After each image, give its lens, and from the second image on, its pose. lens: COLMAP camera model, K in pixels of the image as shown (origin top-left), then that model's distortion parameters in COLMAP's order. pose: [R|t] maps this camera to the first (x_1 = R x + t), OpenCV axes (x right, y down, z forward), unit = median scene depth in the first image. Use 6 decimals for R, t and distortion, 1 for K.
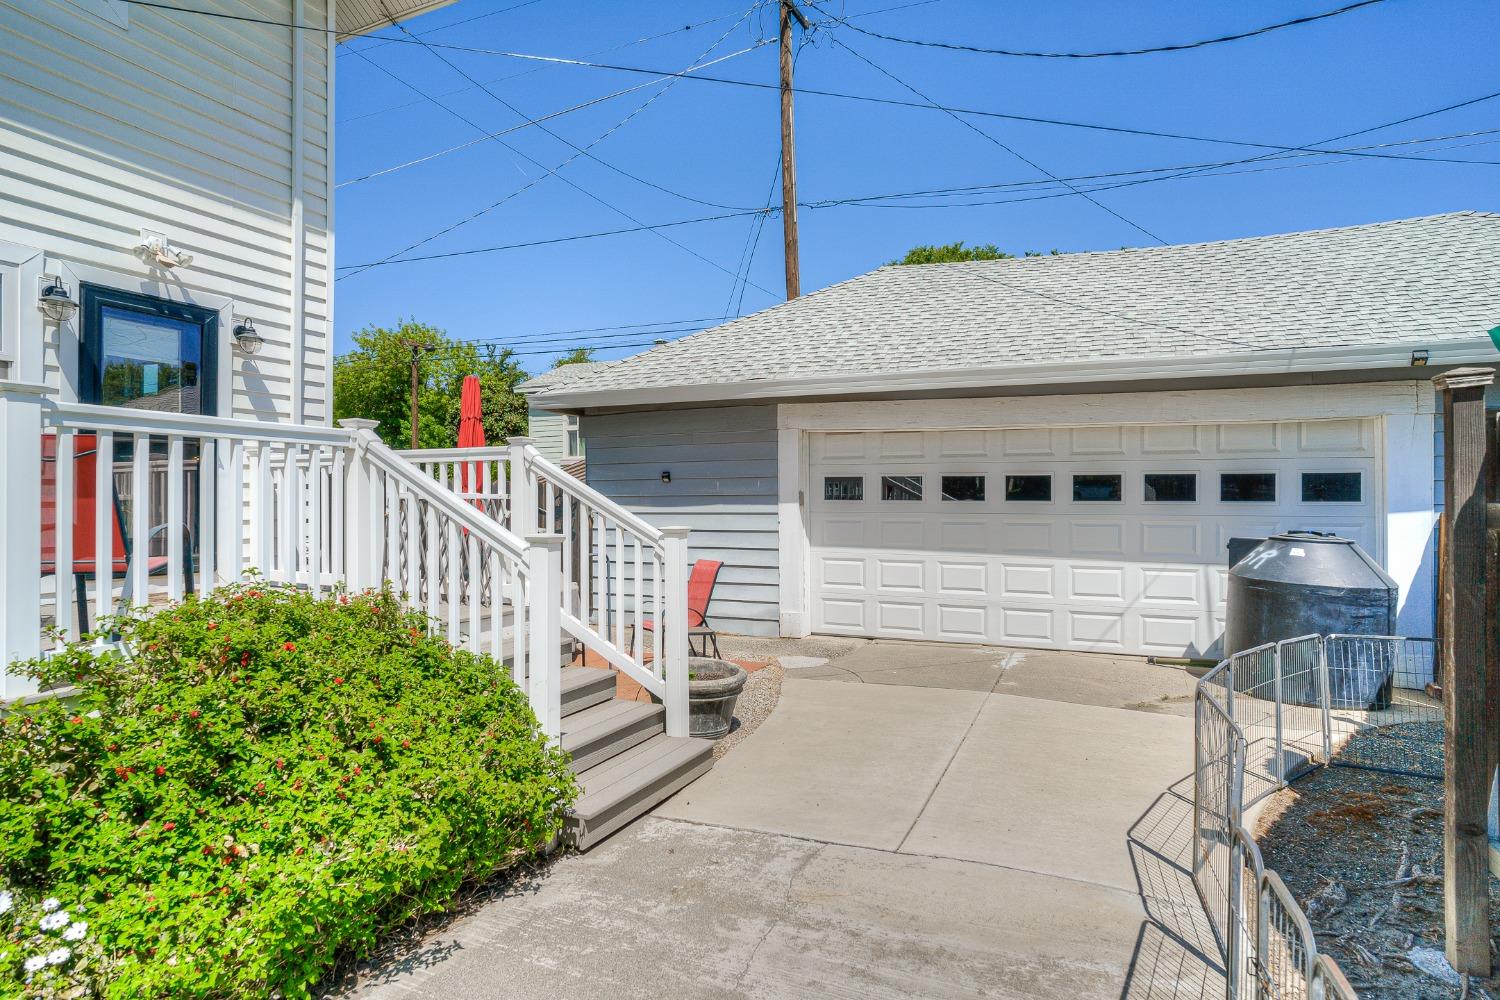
lens RADIAL K [[834.4, 0, 747.9], [0, 834.4, 500.0], [0, 0, 1]] dist [0.011006, 0.011132]
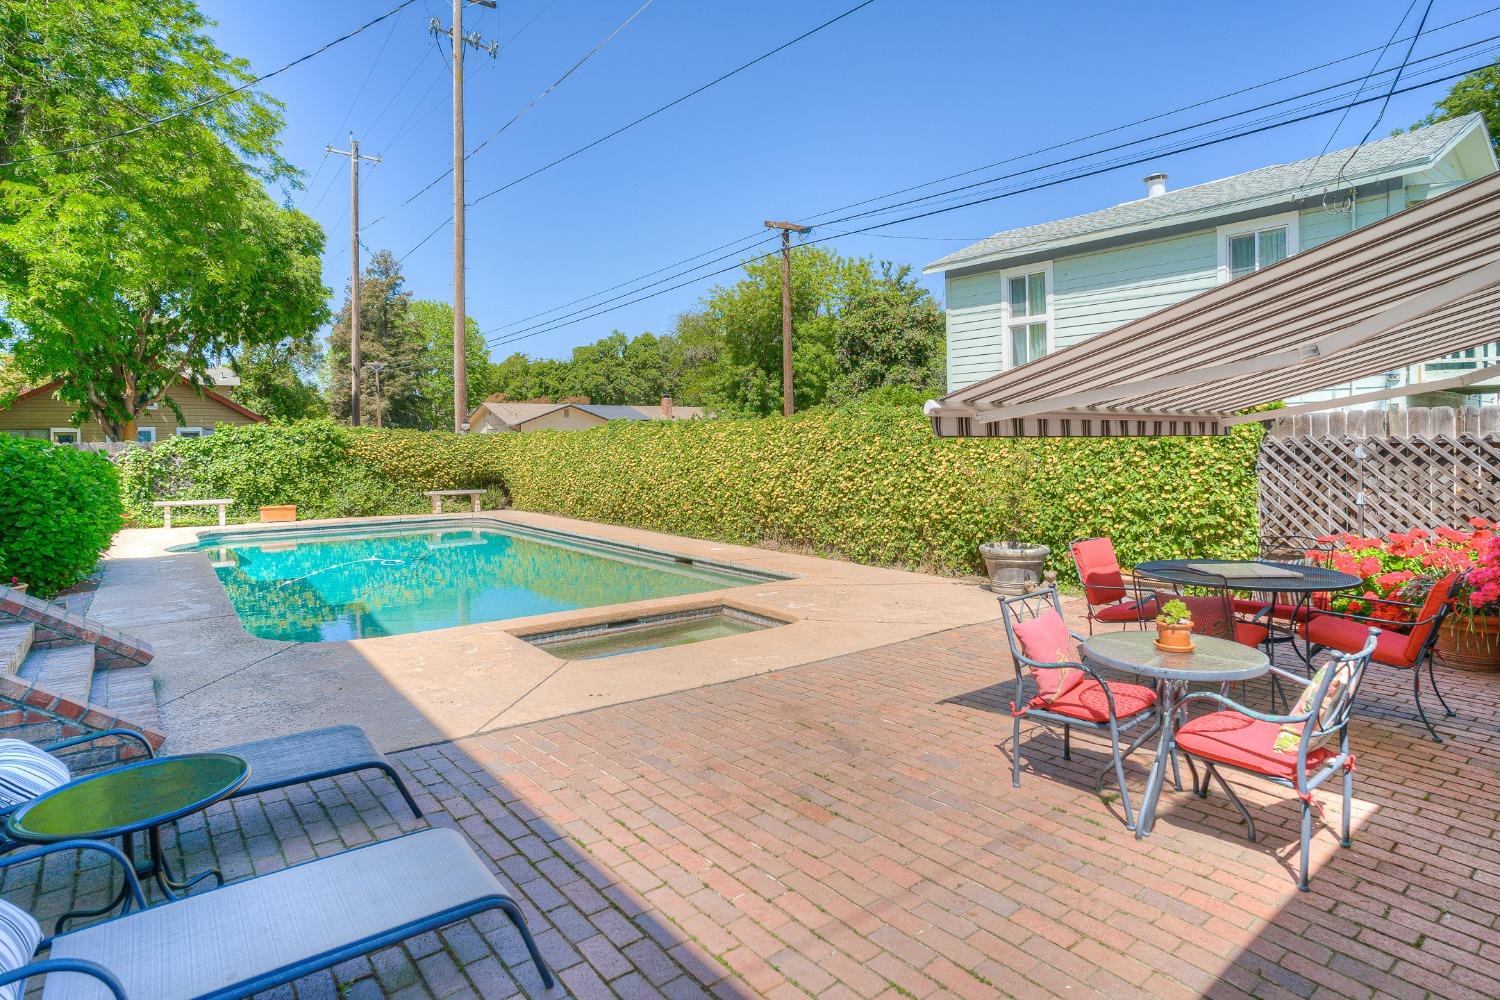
lens RADIAL K [[834.4, 0, 757.2], [0, 834.4, 494.4], [0, 0, 1]] dist [0.011006, 0.011132]
pose [[0.899505, 0.008077, -0.436837, -0.055075], [0.021390, 0.997816, 0.062493, -0.000116], [0.436387, -0.065556, 0.897368, 0.171402]]
